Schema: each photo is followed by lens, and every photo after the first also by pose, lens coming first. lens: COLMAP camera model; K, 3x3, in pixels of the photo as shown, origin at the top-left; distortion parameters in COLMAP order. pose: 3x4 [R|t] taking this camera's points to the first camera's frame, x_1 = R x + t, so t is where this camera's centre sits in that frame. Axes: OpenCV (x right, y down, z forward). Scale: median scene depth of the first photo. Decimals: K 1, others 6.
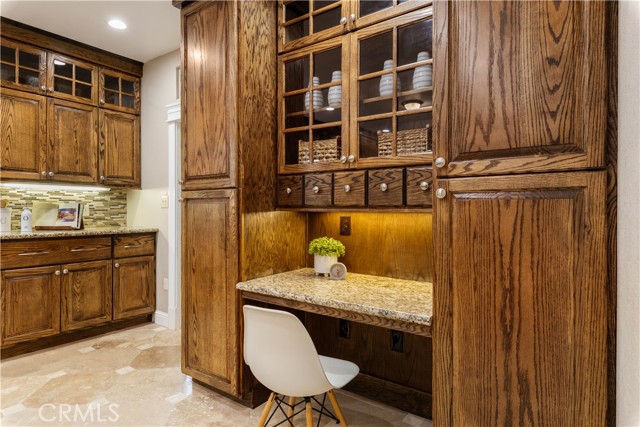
lens RADIAL K [[355.7, 0, 315.2], [0, 355.7, 210.4], [0, 0, 1]] dist [-0.001761, -0.002656]
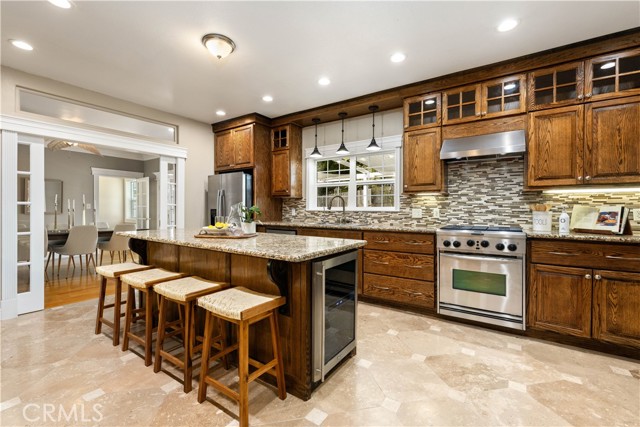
lens RADIAL K [[276.2, 0, 327.4], [0, 276.2, 210.7], [0, 0, 1]] dist [0.000416, 0.000343]
pose [[0.053761, -0.000678, -0.998554, 0.007542], [-0.008449, 0.999964, -0.001133, -0.001796], [0.998518, 0.008498, 0.053753, 0.206272]]
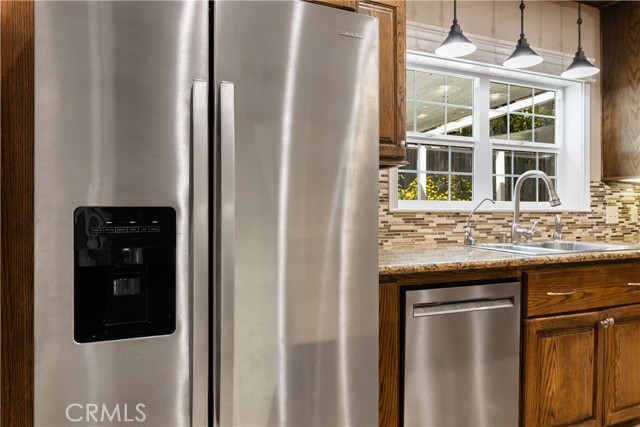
lens RADIAL K [[320.1, 0, 318.8], [0, 320.1, 210.8], [0, 0, 1]] dist [-0.000366, -0.000422]
pose [[0.802851, 0.001073, -0.596179, -1.190490], [-0.001440, 0.999999, -0.000139, -0.003251], [0.596178, 0.000970, 0.802852, -0.307550]]
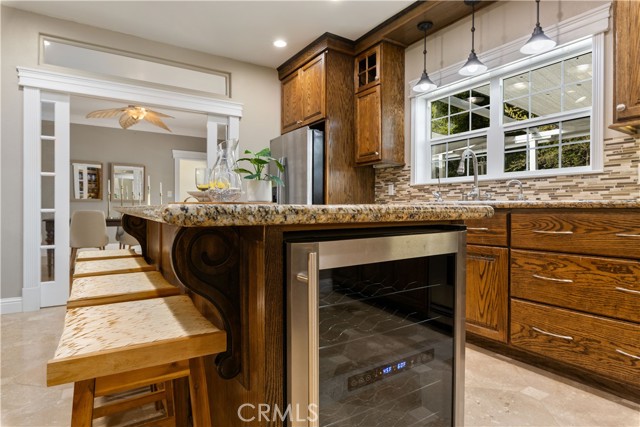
lens RADIAL K [[355.7, 0, 324.7], [0, 355.7, 210.7], [0, 0, 1]] dist [-0.001761, -0.002656]
pose [[-0.353332, -0.001161, -0.935497, -0.307160], [-0.006836, 0.999976, 0.001341, 0.074012], [0.935473, 0.006869, -0.353332, 0.311430]]
